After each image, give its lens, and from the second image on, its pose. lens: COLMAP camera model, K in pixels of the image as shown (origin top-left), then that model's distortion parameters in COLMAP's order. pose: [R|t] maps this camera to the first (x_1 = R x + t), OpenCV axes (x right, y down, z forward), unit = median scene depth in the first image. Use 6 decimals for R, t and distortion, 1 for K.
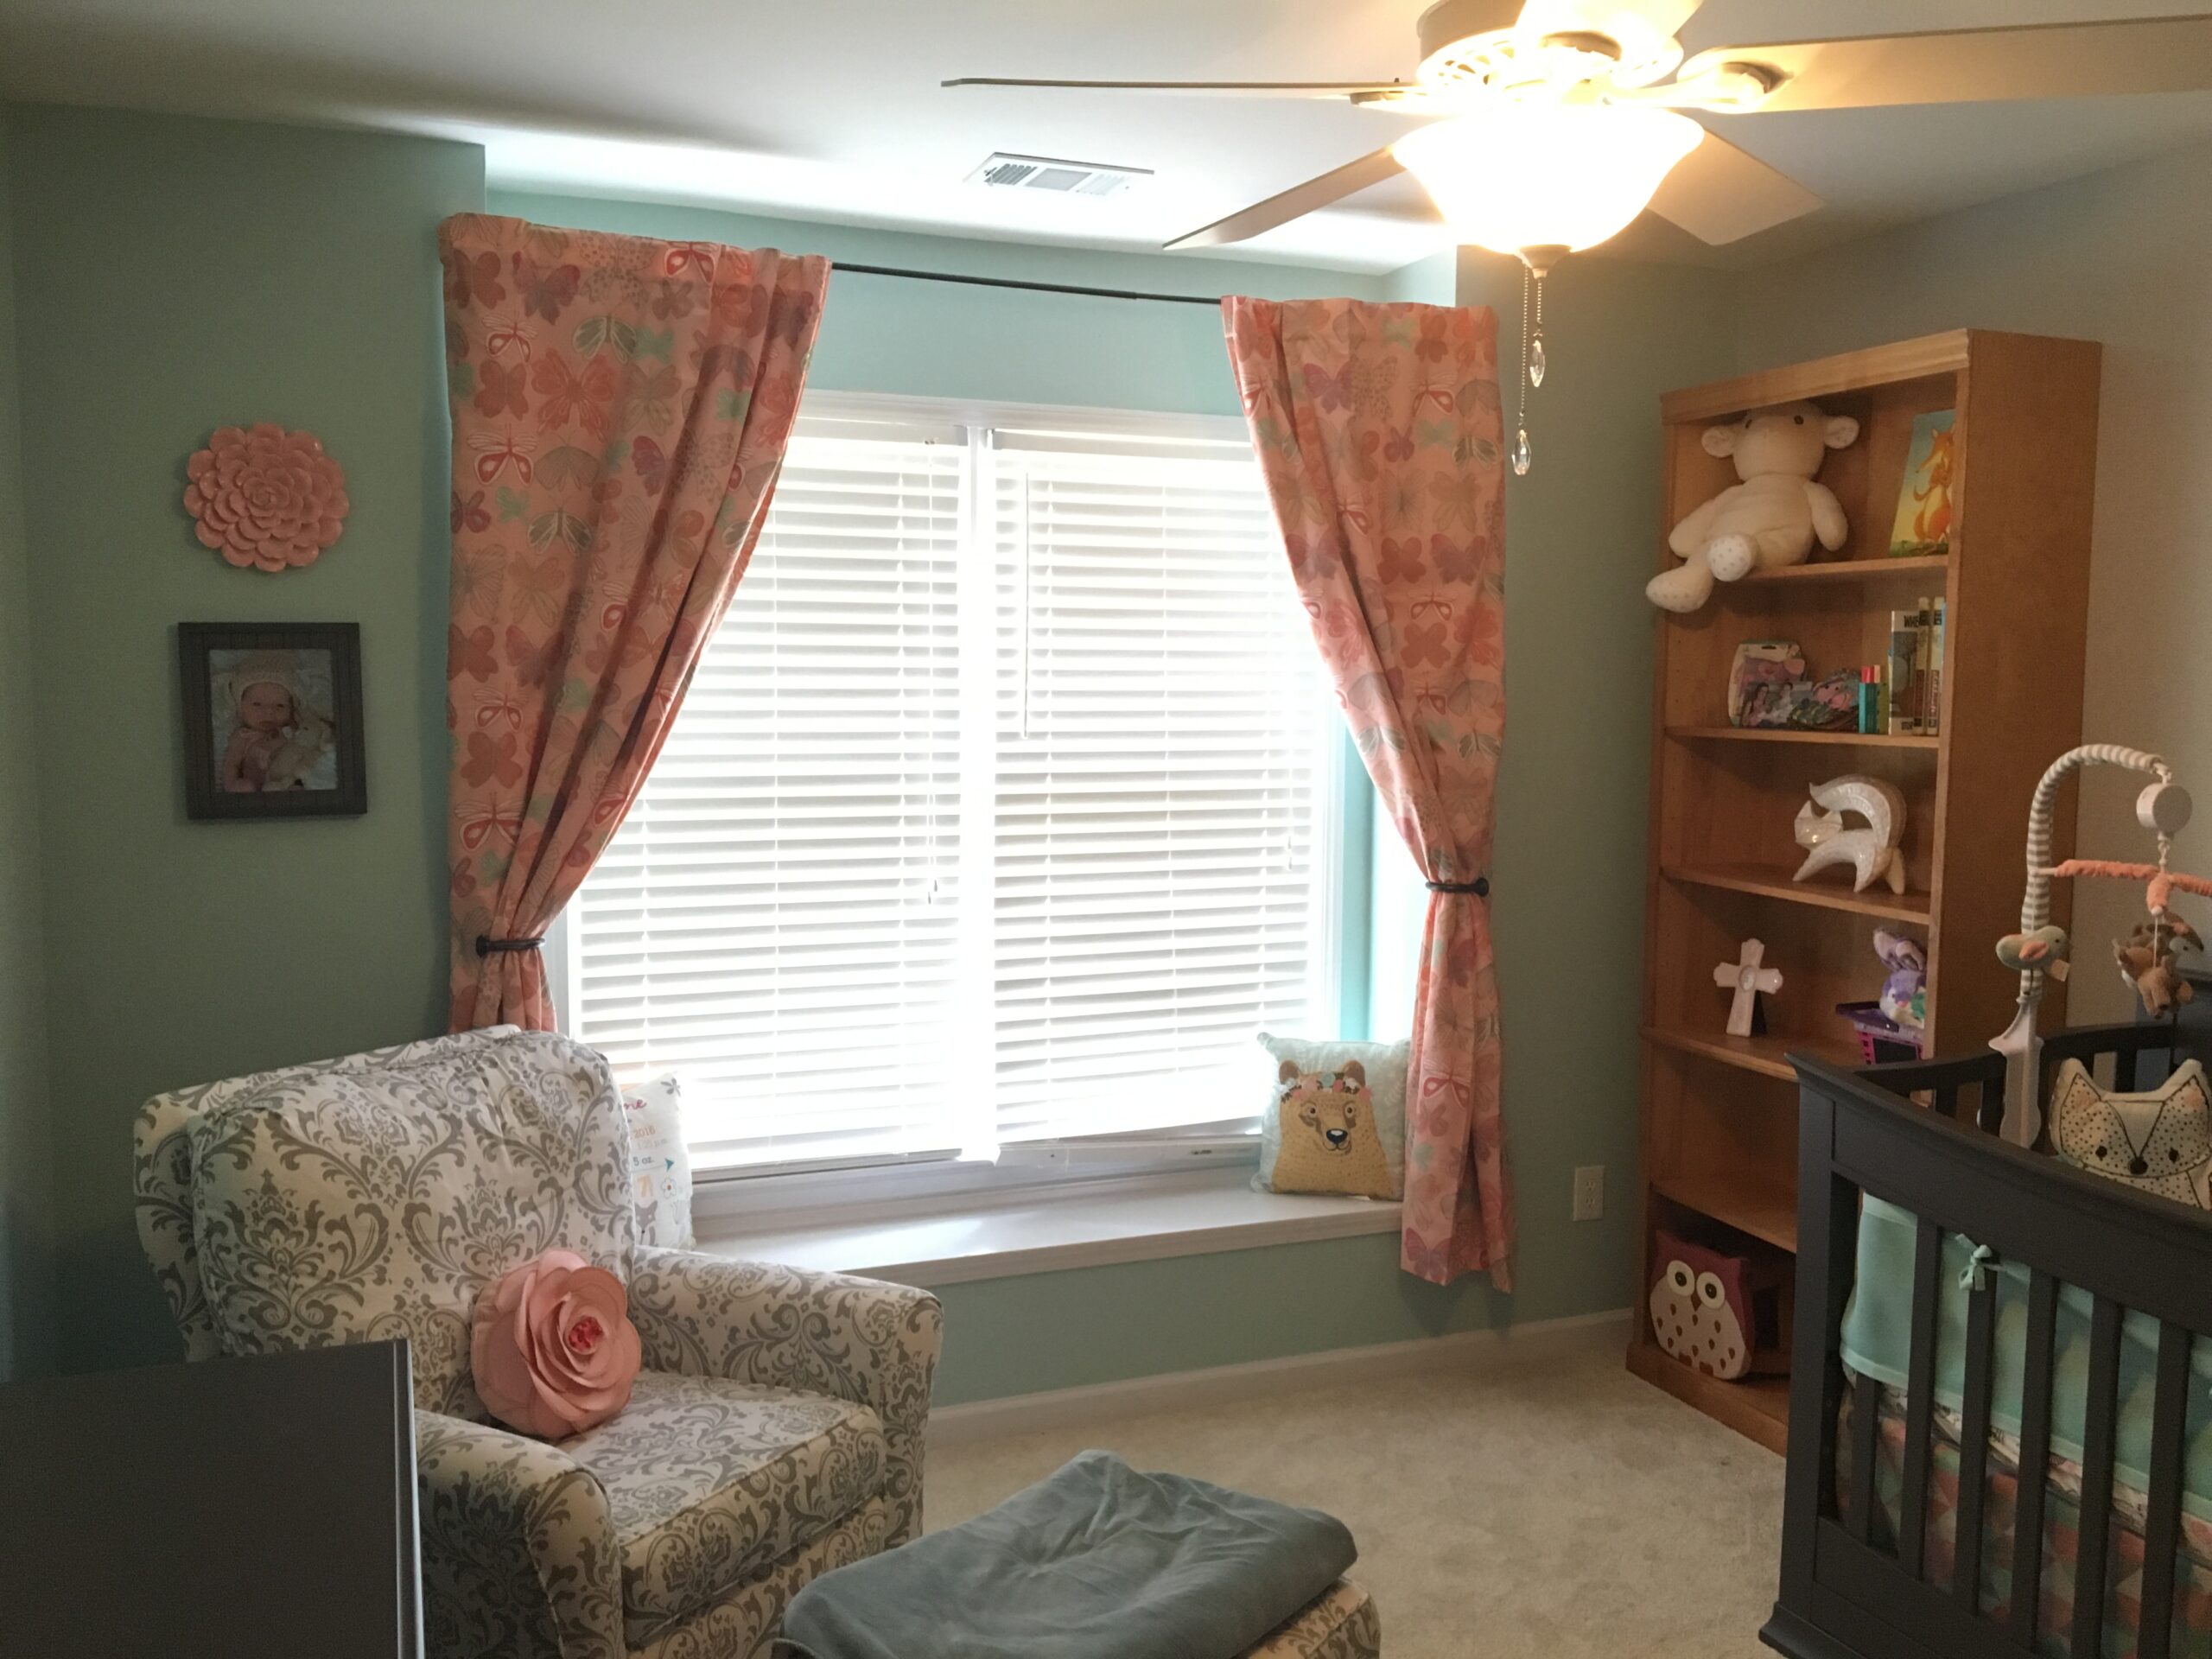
lens RADIAL K [[1841.5, 0, 1089.8], [0, 1841.5, 832.9], [0, 0, 1]] dist [0.059374, -0.091632]
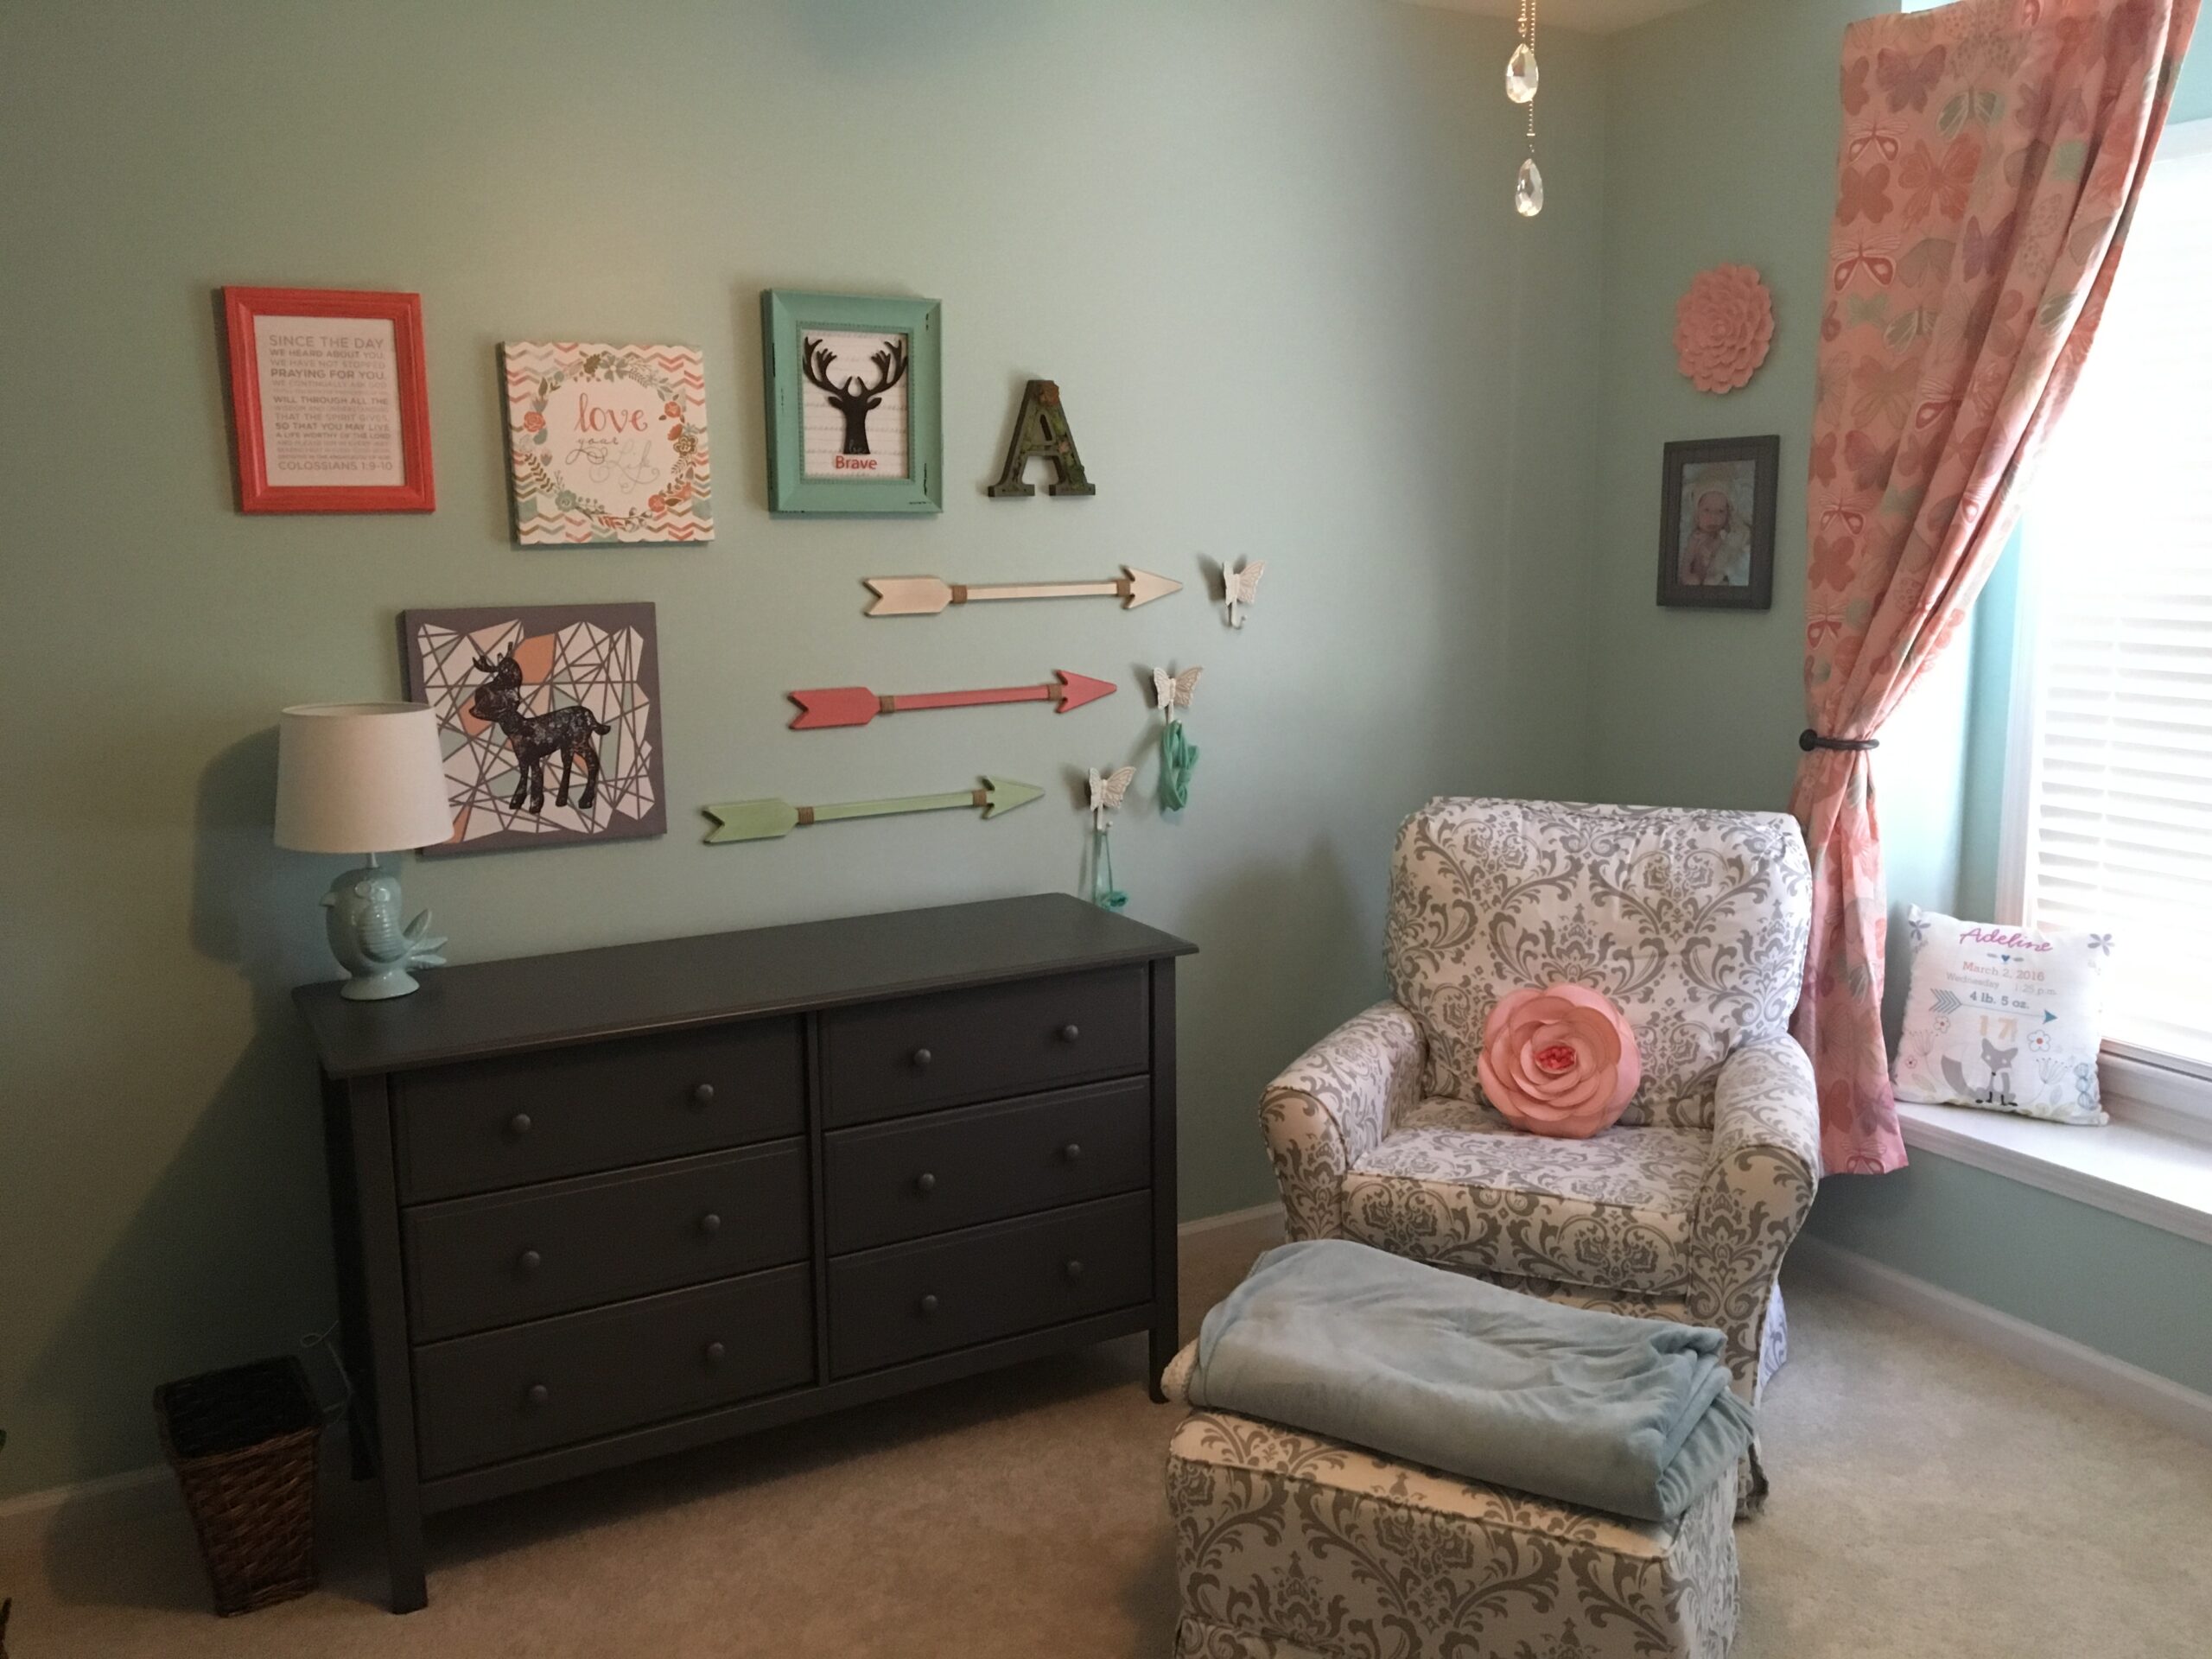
lens RADIAL K [[1841.5, 0, 1110.7], [0, 1841.5, 826.0], [0, 0, 1]] dist [0.059374, -0.091632]
pose [[0.142828, 0.165905, -0.975744, 0.659124], [-0.069093, 0.985117, 0.157385, -0.029963], [0.987333, 0.044938, 0.152165, 0.446605]]
